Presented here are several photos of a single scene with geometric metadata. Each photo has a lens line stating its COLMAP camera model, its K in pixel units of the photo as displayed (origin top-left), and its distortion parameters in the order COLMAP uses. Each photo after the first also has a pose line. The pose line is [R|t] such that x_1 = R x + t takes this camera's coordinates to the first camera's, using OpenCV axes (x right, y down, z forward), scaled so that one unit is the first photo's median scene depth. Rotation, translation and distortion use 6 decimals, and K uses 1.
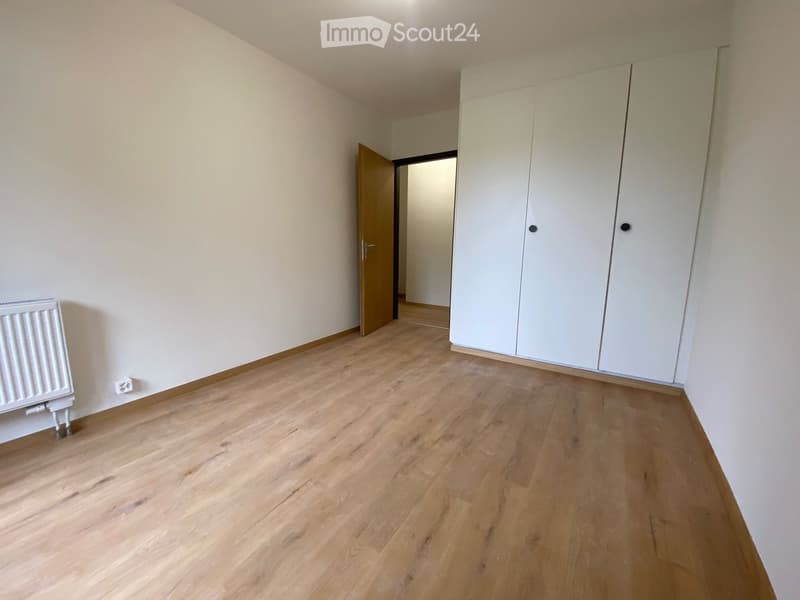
lens RADIAL K [[323.8, 0, 393.8], [0, 323.8, 295.4], [0, 0, 1]] dist [0.028629, -0.021757]
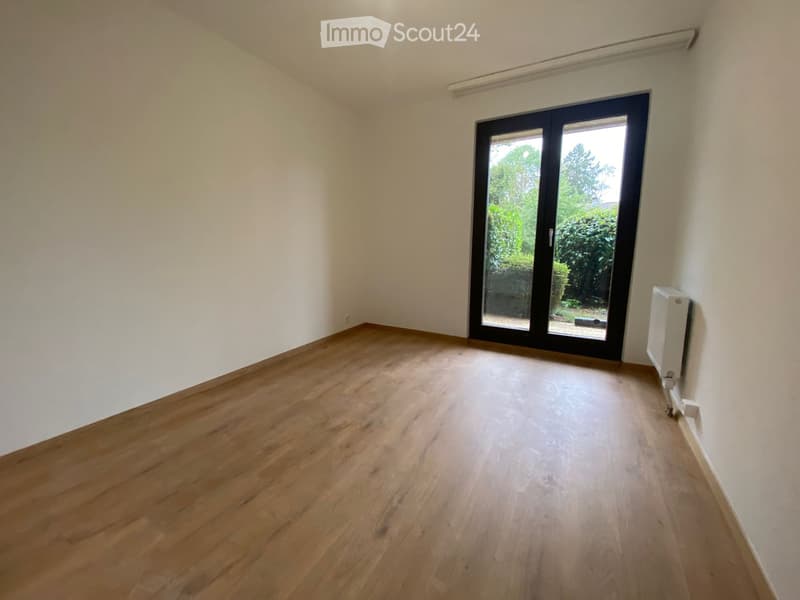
lens RADIAL K [[323.8, 0, 393.8], [0, 323.8, 295.4], [0, 0, 1]] dist [0.028629, -0.021757]
pose [[-0.998364, 0.005557, -0.056913, 0.036797], [-0.013229, 0.945824, 0.324411, -0.313151], [0.055632, 0.324633, -0.944203, 1.831407]]
